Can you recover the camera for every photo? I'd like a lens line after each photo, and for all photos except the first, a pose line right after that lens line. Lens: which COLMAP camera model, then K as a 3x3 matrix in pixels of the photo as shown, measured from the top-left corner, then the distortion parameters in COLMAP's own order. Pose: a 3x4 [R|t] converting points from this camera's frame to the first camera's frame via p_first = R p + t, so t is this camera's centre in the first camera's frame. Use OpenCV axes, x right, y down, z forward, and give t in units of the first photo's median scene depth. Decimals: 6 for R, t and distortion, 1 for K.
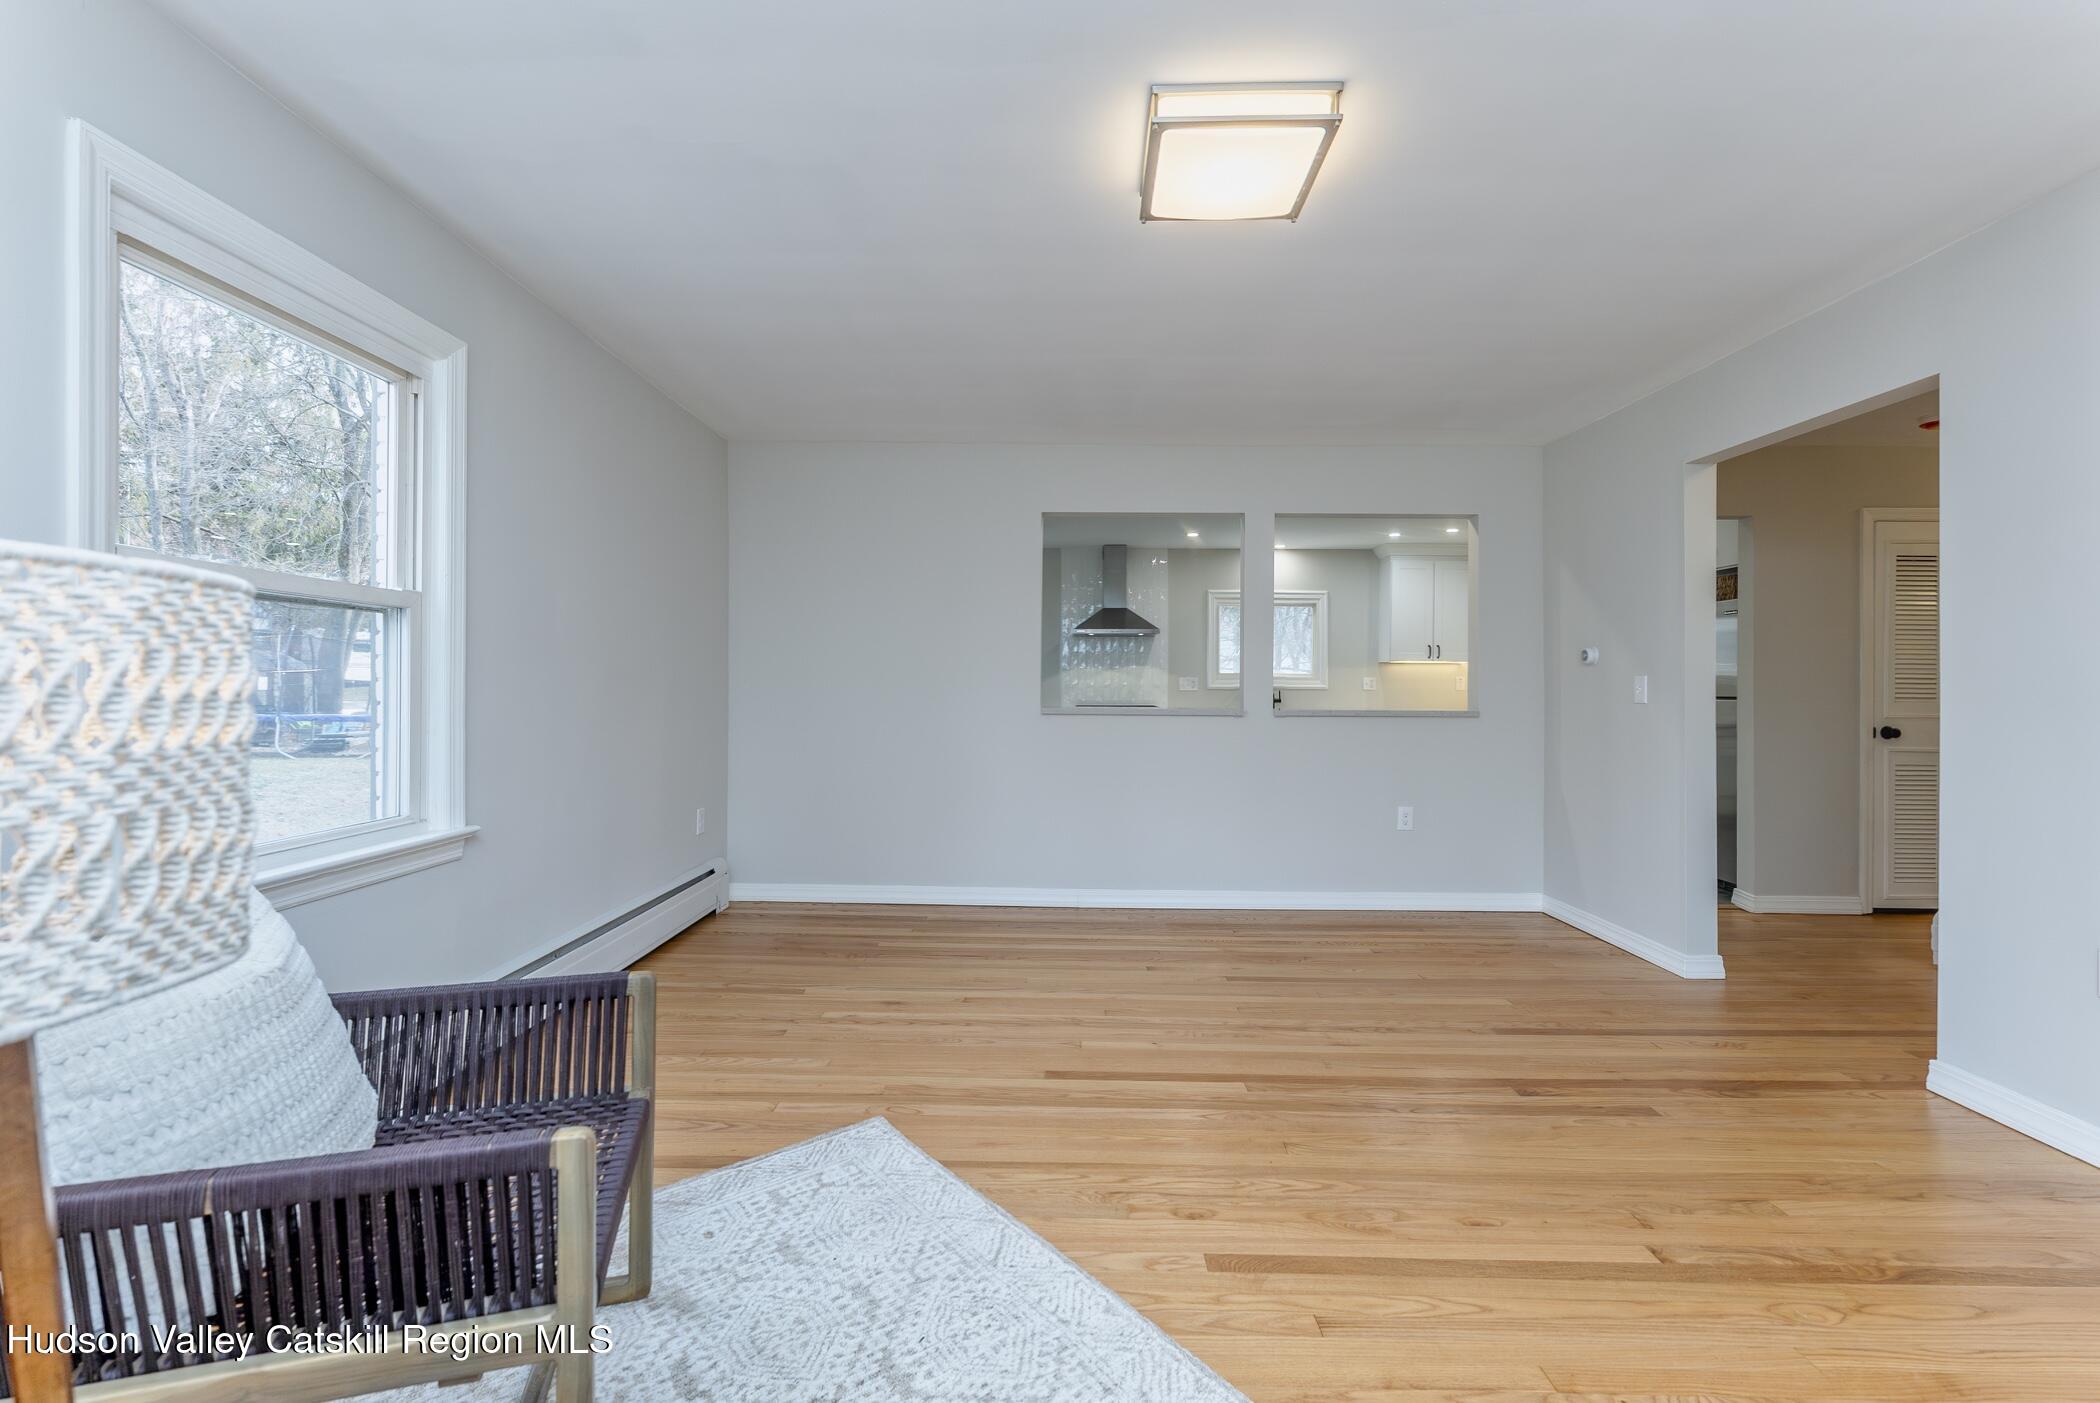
lens RADIAL K [[968.4, 0, 1144.7], [0, 968.4, 693.0], [0, 0, 1]] dist [0.001973, 0.000238]
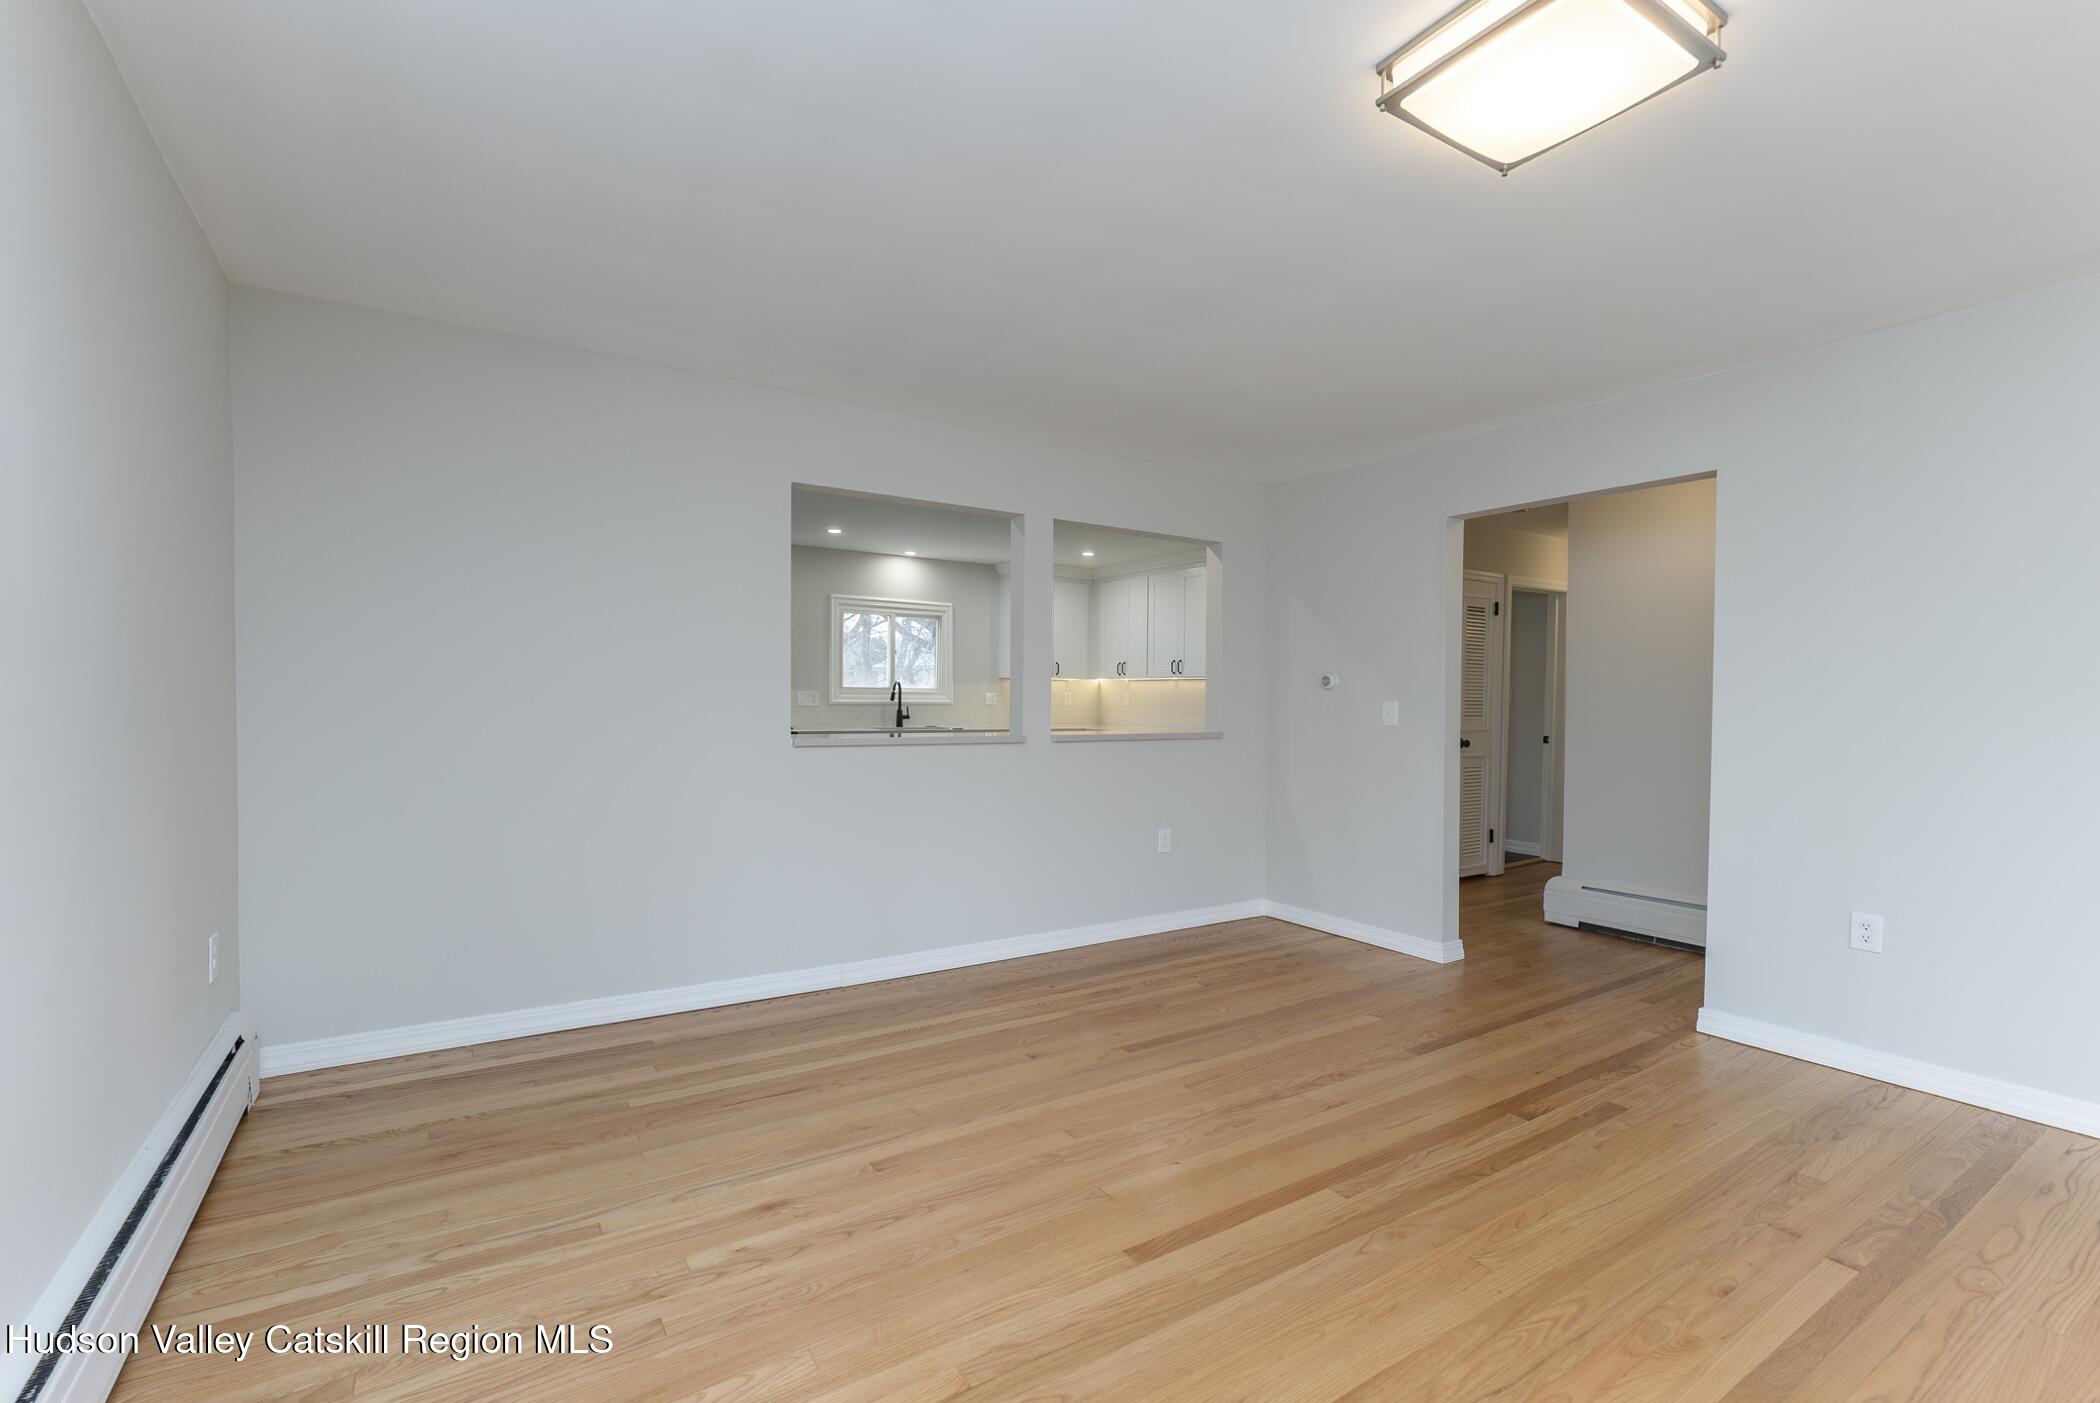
lens RADIAL K [[900.0, 0, 1159.2], [0, 900.0, 703.2], [0, 0, 1]] dist [-0.001451, 0.000214]
pose [[0.832948, 0.003206, 0.553341, -0.354991], [-0.004427, 0.999990, 0.000870, -0.017533], [-0.553333, -0.003174, 0.832954, 0.330497]]
